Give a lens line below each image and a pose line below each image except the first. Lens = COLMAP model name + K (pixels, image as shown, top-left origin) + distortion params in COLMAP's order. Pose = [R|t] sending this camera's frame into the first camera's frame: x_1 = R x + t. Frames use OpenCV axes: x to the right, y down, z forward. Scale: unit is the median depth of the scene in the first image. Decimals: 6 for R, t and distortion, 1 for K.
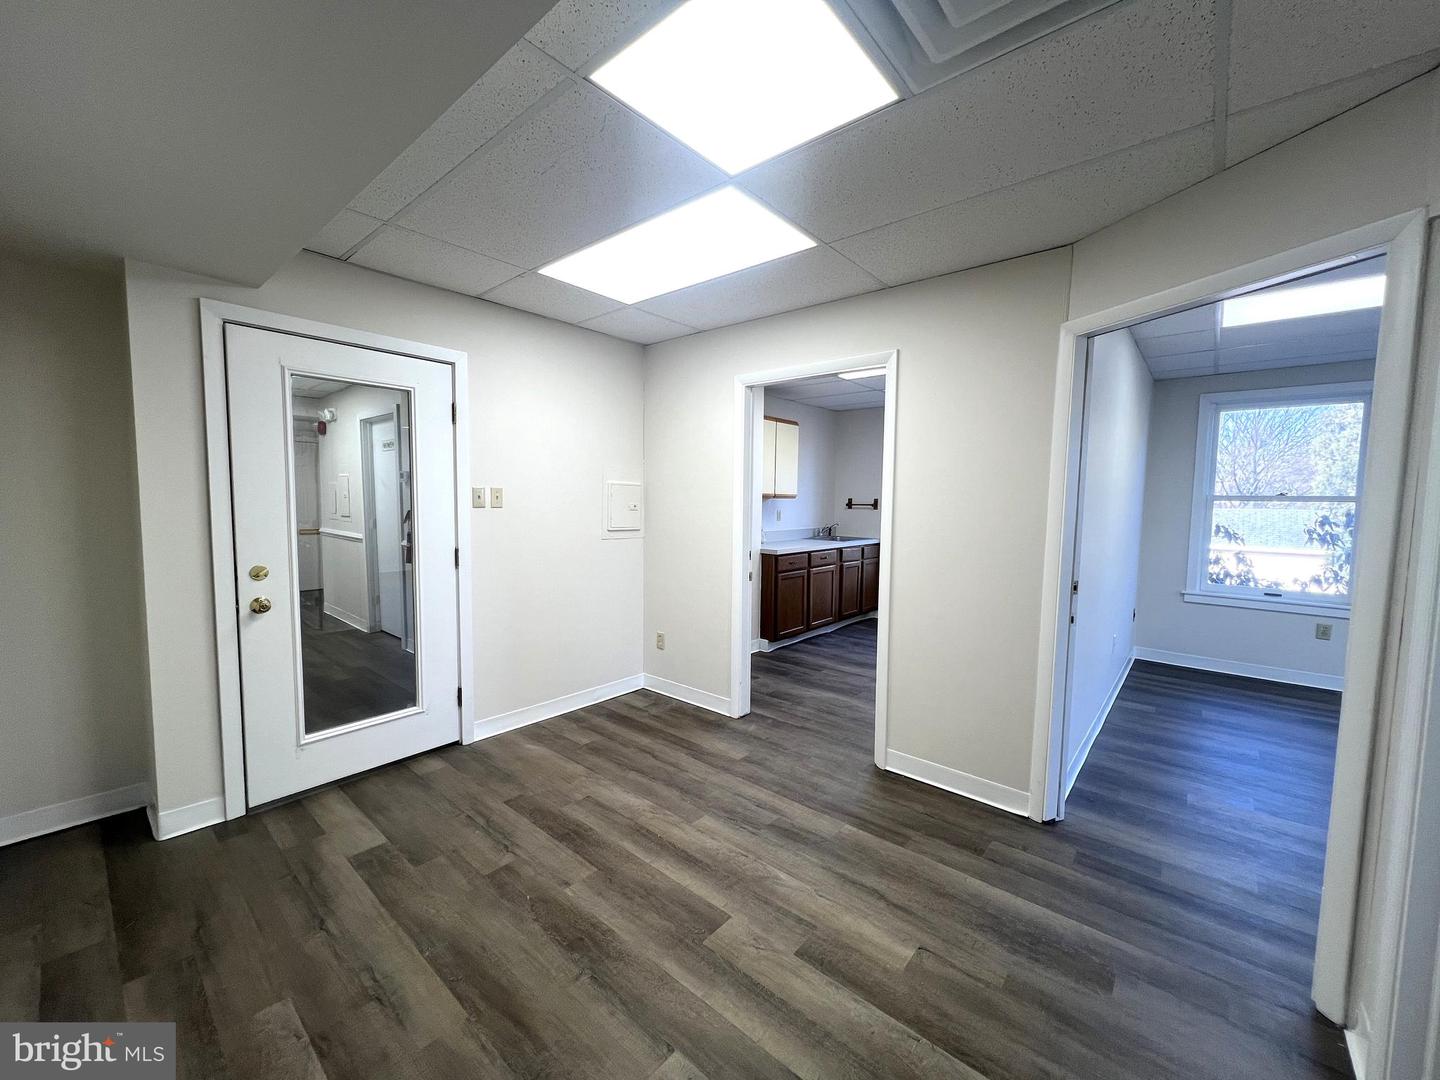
lens RADIAL K [[570.5, 0, 717.8], [0, 570.5, 542.1], [0, 0, 1]] dist [0.000435, -0.000081]
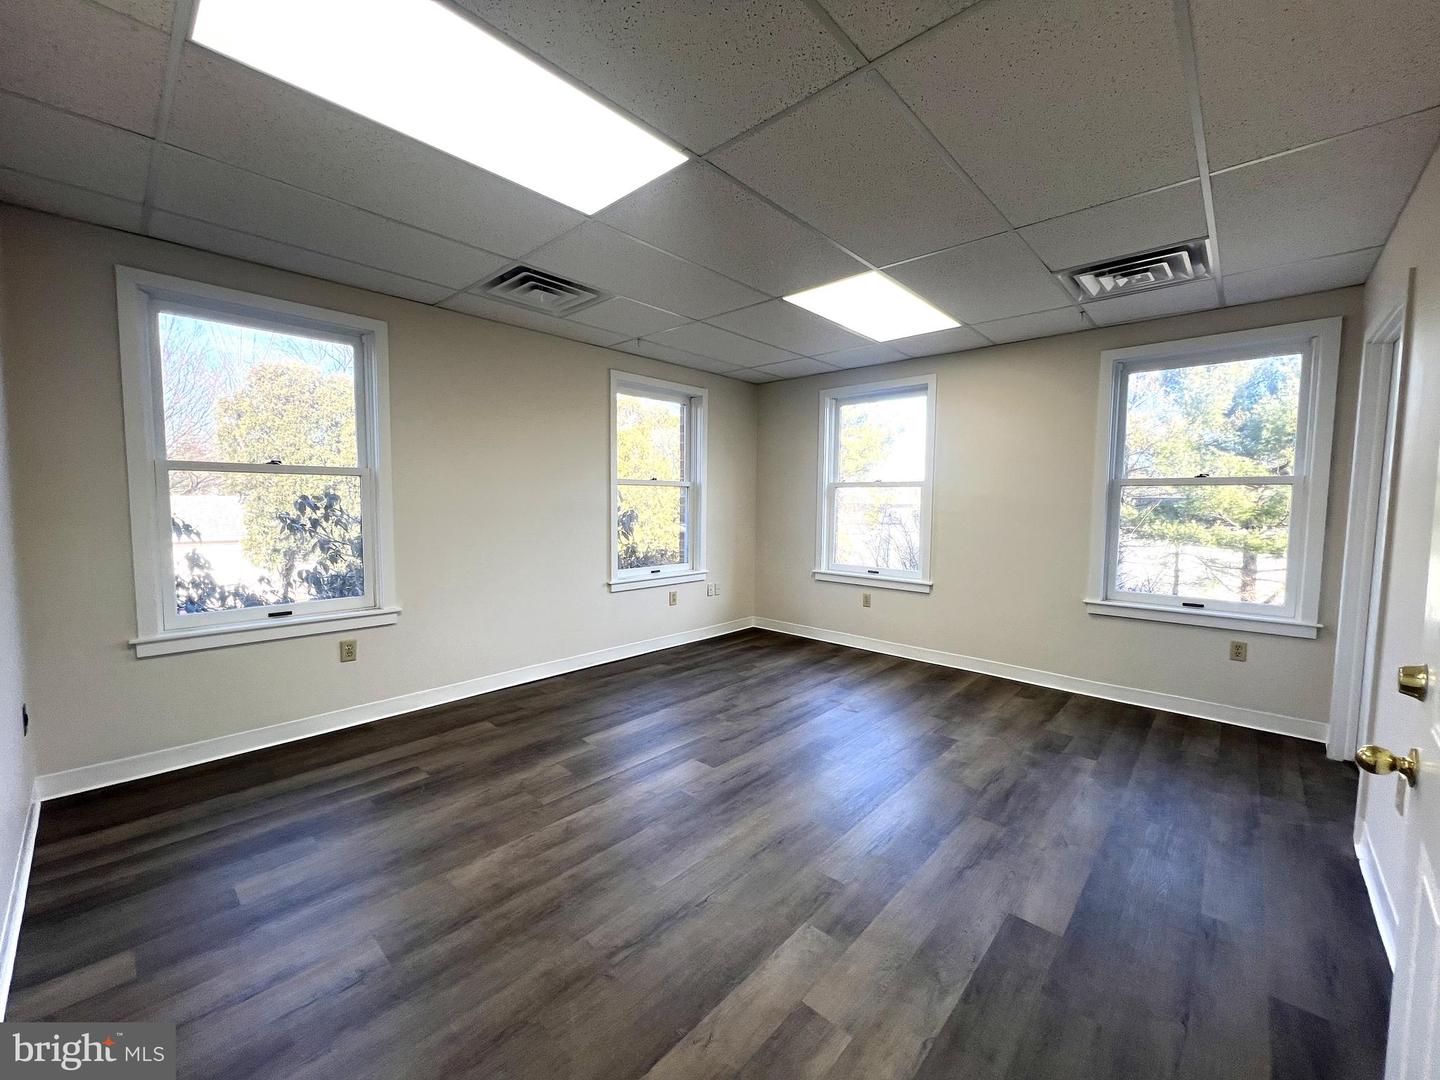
lens RADIAL K [[570.5, 0, 710.0], [0, 570.5, 534.1], [0, 0, 1]] dist [0.000435, -0.000081]
pose [[0.040740, -0.079882, 0.995971, 0.313288], [0.074036, 0.994300, 0.076719, -0.013853], [-0.996423, 0.070612, 0.046422, 0.430262]]
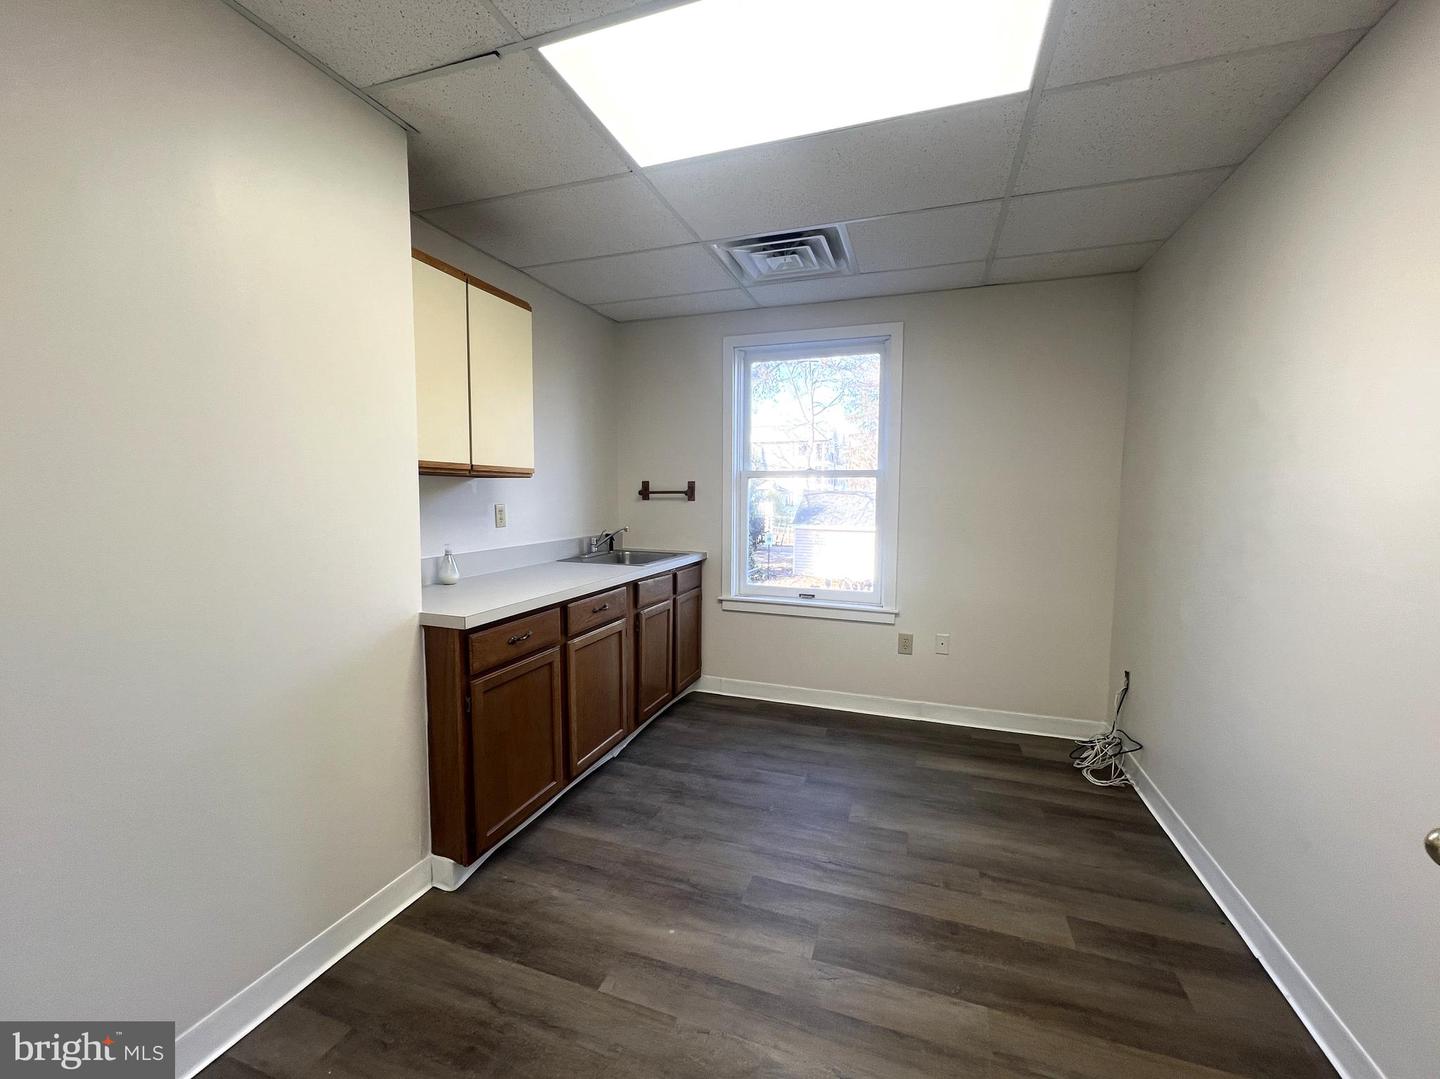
lens RADIAL K [[570.5, 0, 719.9], [0, 570.5, 531.4], [0, 0, 1]] dist [0.000435, -0.000081]
pose [[0.928230, -0.032896, 0.370550, 0.125182], [0.035041, 0.999385, 0.000942, -0.035111], [-0.370353, 0.012110, 0.928812, 0.625151]]
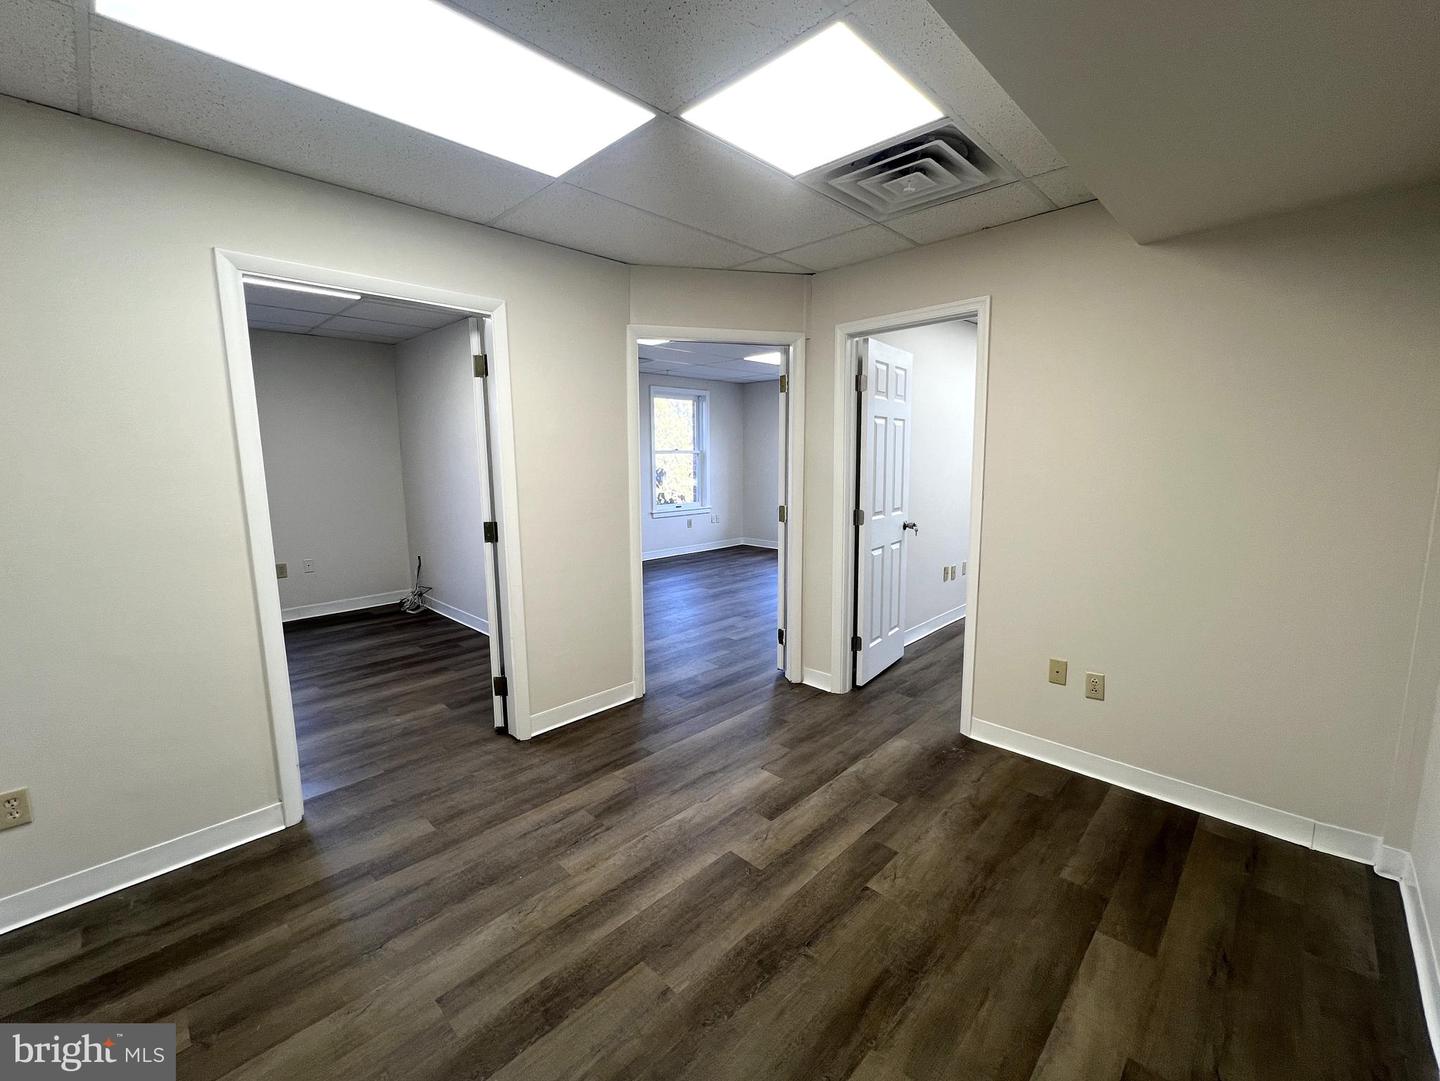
lens RADIAL K [[612.1, 0, 721.5], [0, 612.1, 534.5], [0, 0, 1]] dist [-0.010088, 0.000650]
pose [[0.048789, -0.146943, 0.987941, -0.407201], [0.086782, 0.986002, 0.142369, -0.038318], [-0.995032, 0.078790, 0.060858, 0.356961]]
